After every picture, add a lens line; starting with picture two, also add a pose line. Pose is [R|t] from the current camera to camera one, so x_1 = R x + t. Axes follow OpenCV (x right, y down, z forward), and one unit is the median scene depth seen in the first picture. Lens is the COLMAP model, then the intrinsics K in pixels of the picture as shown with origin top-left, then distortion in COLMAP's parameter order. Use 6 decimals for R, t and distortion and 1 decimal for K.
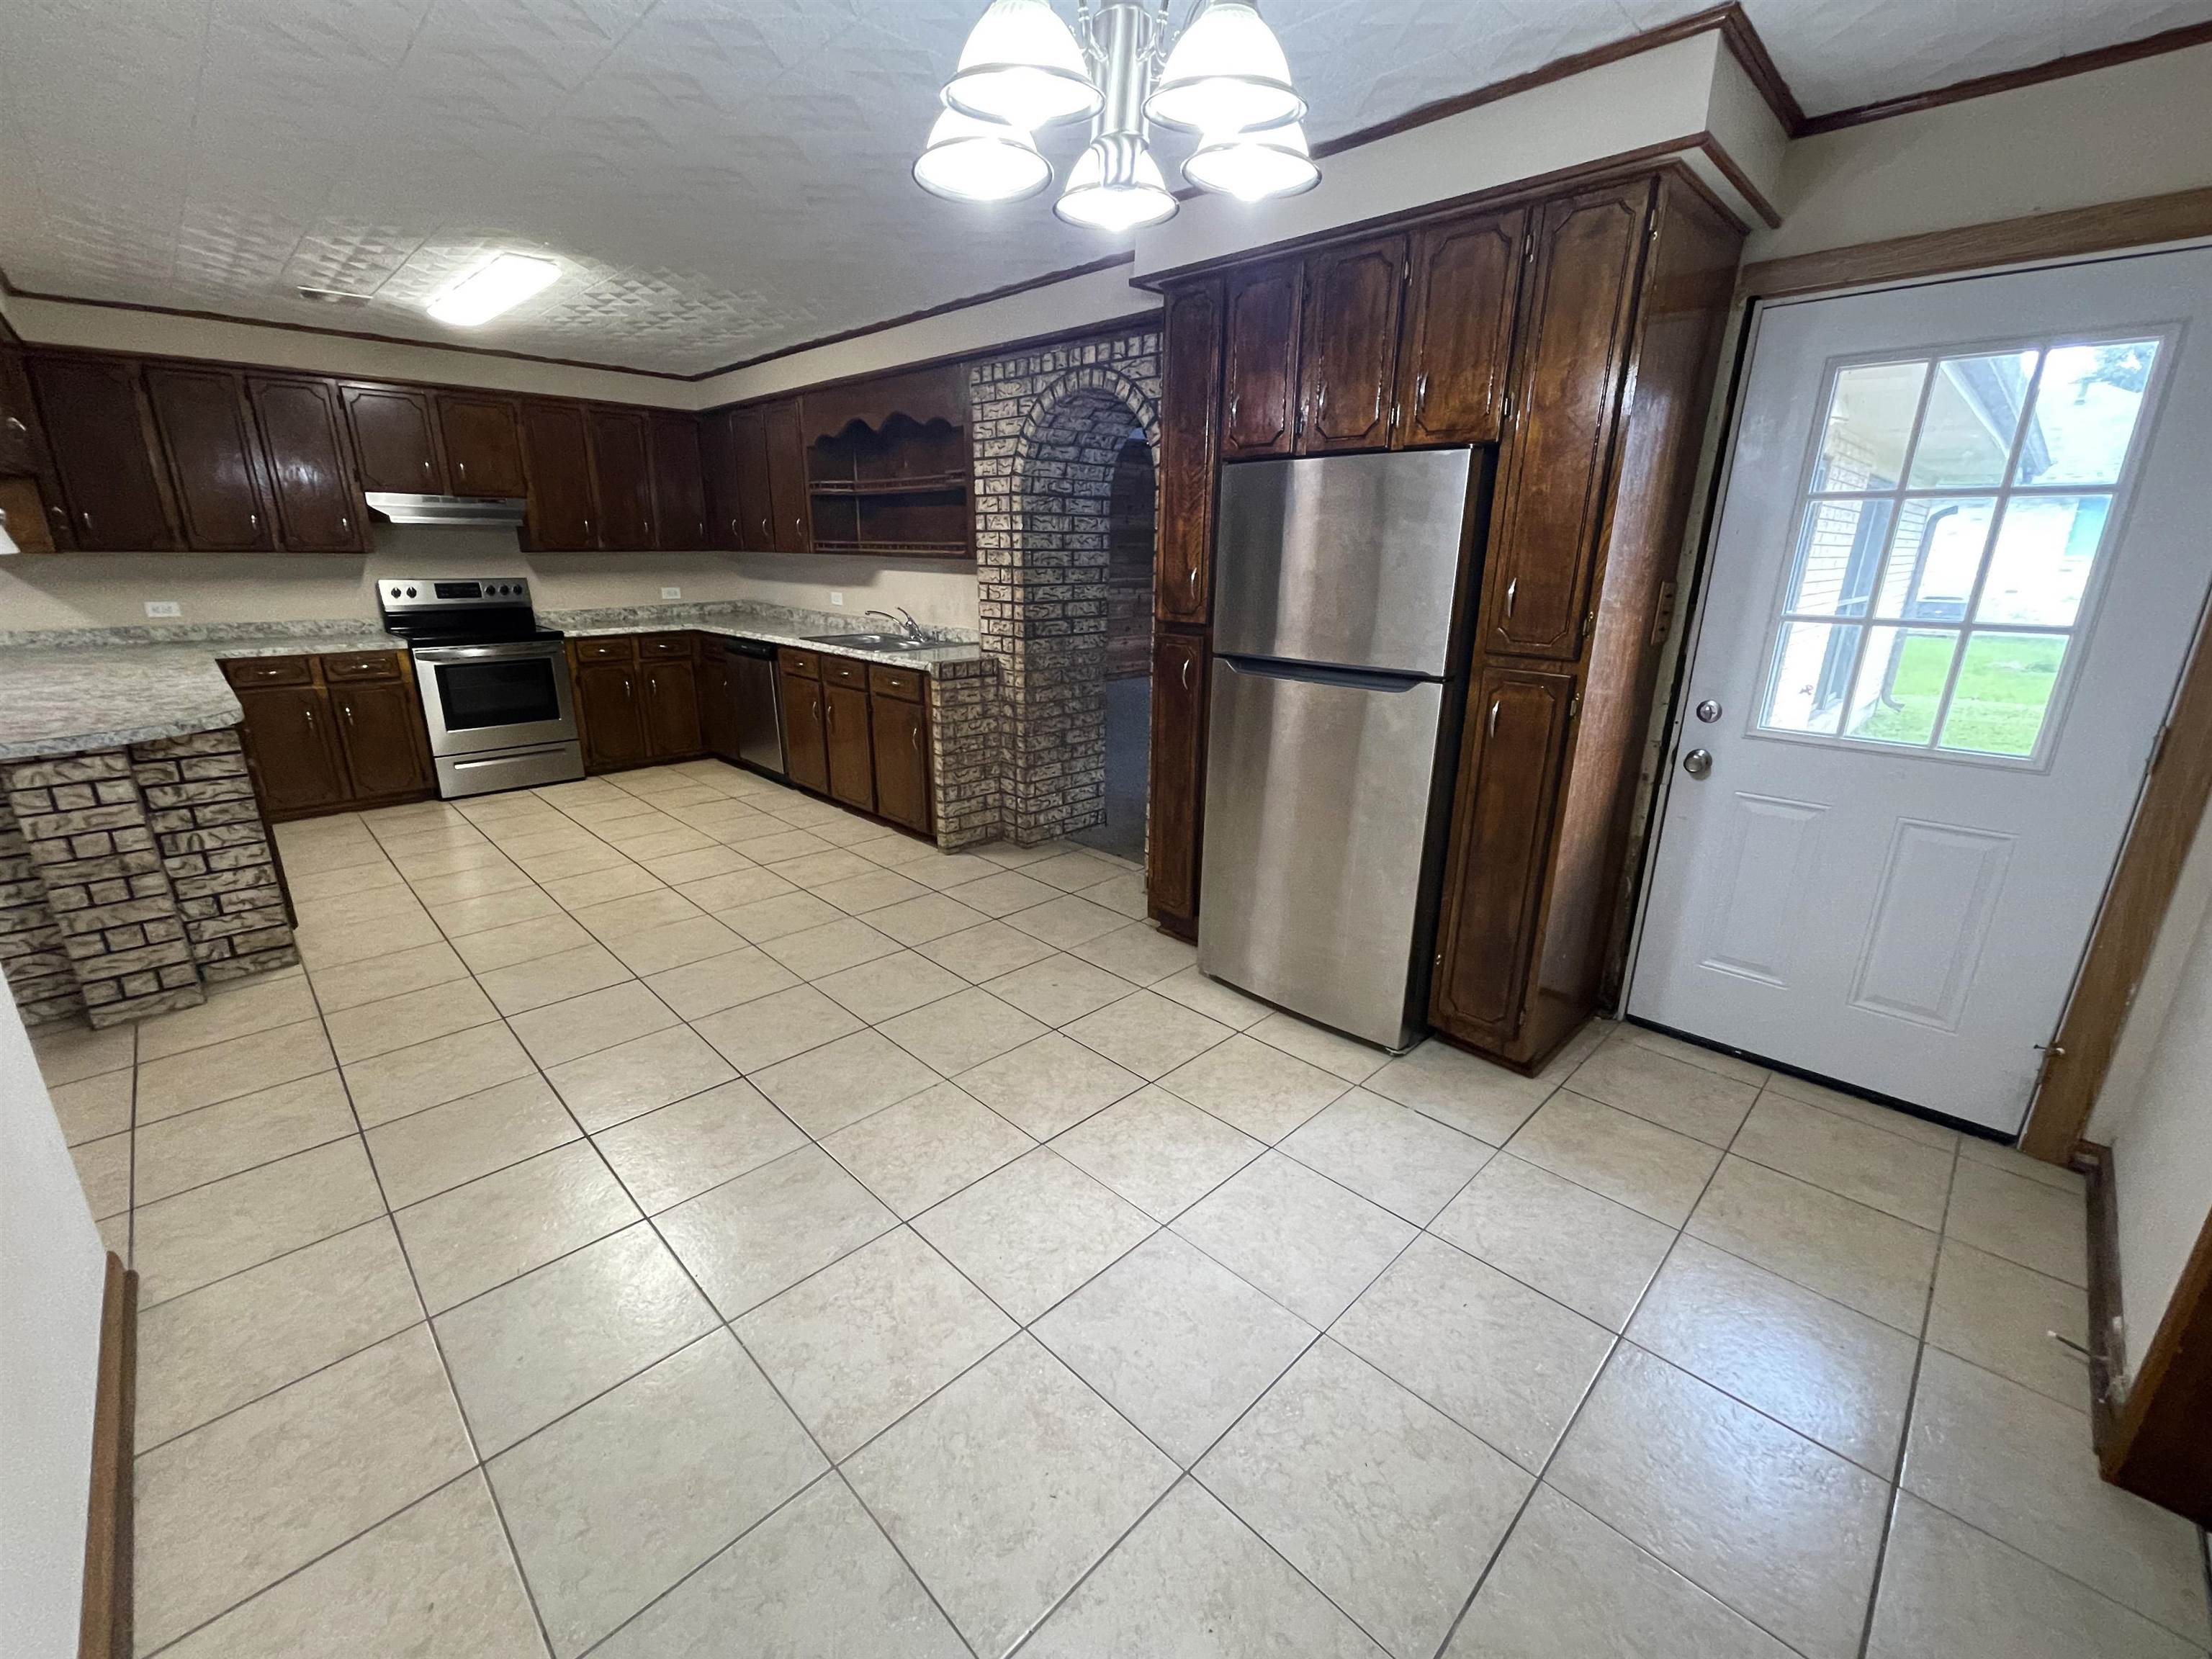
lens RADIAL K [[916.8, 0, 1101.2], [0, 916.8, 833.2], [0, 0, 1]] dist [-0.002691, 0.002547]
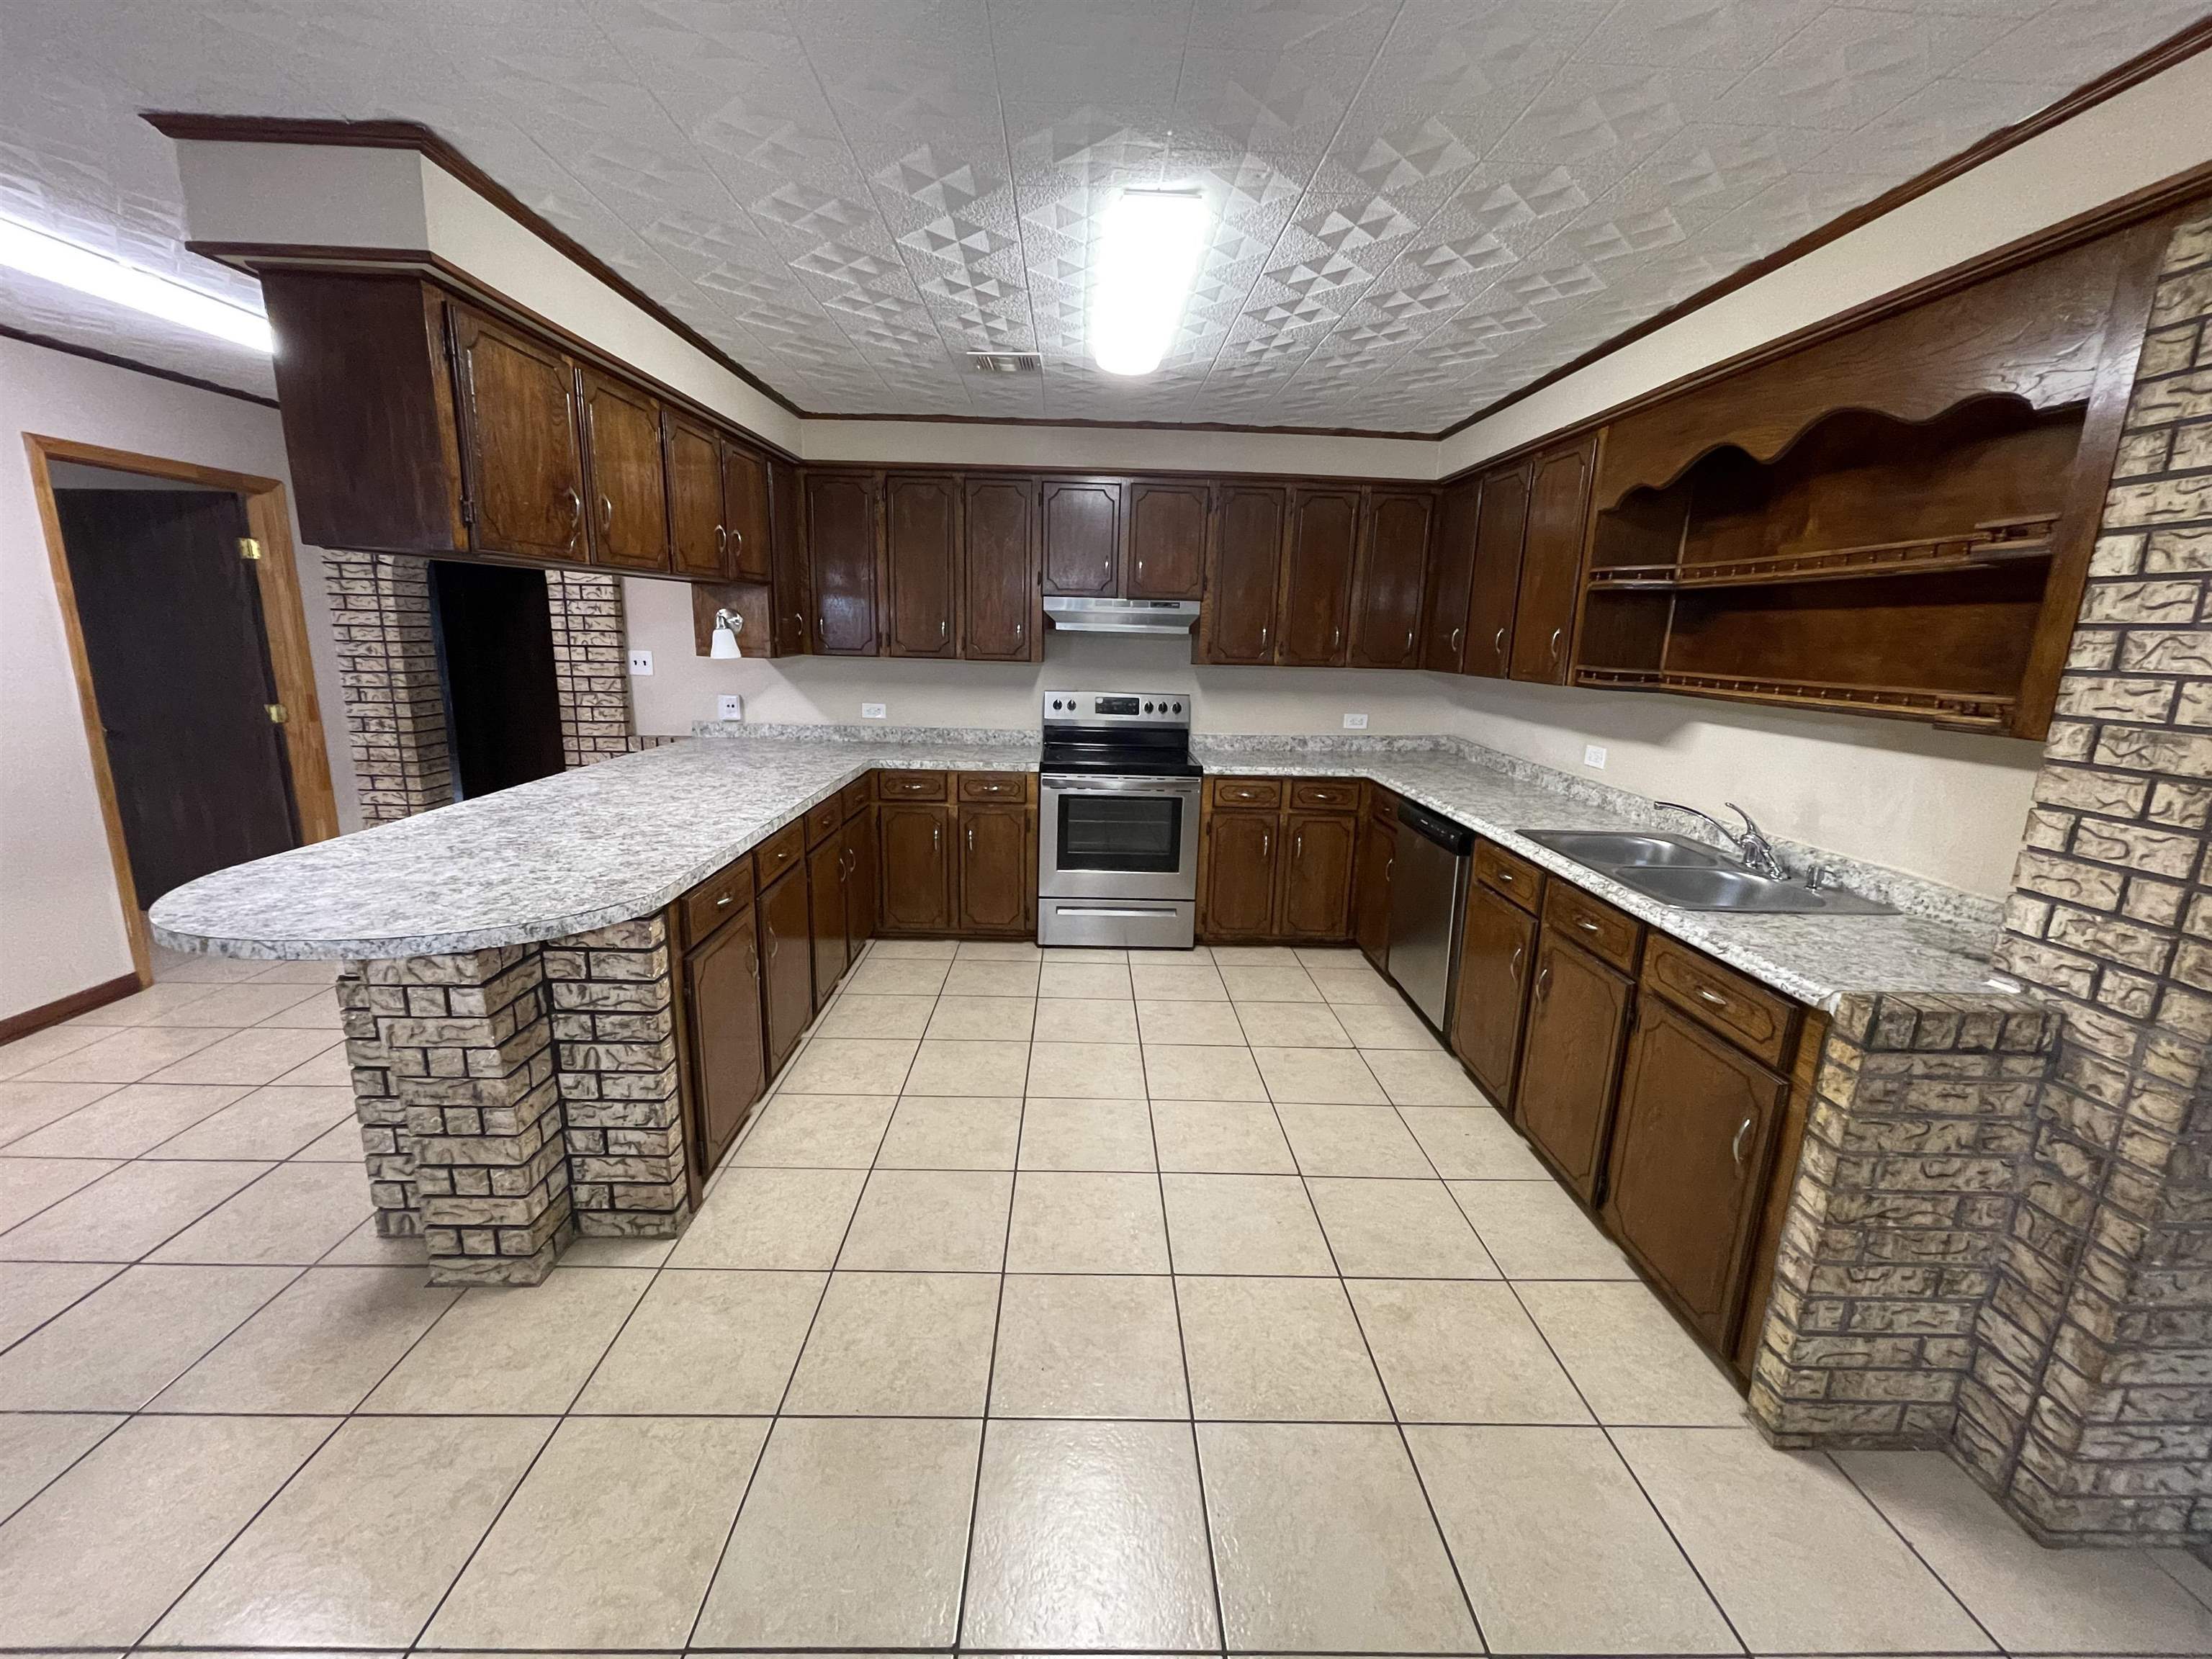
lens RADIAL K [[916.8, 0, 1092.0], [0, 916.8, 829.9], [0, 0, 1]] dist [-0.002691, 0.002547]
pose [[0.726862, 0.156205, -0.668784, -0.161440], [-0.225957, 0.973969, -0.018094, -0.168358], [0.648548, 0.164268, 0.743237, 0.469402]]
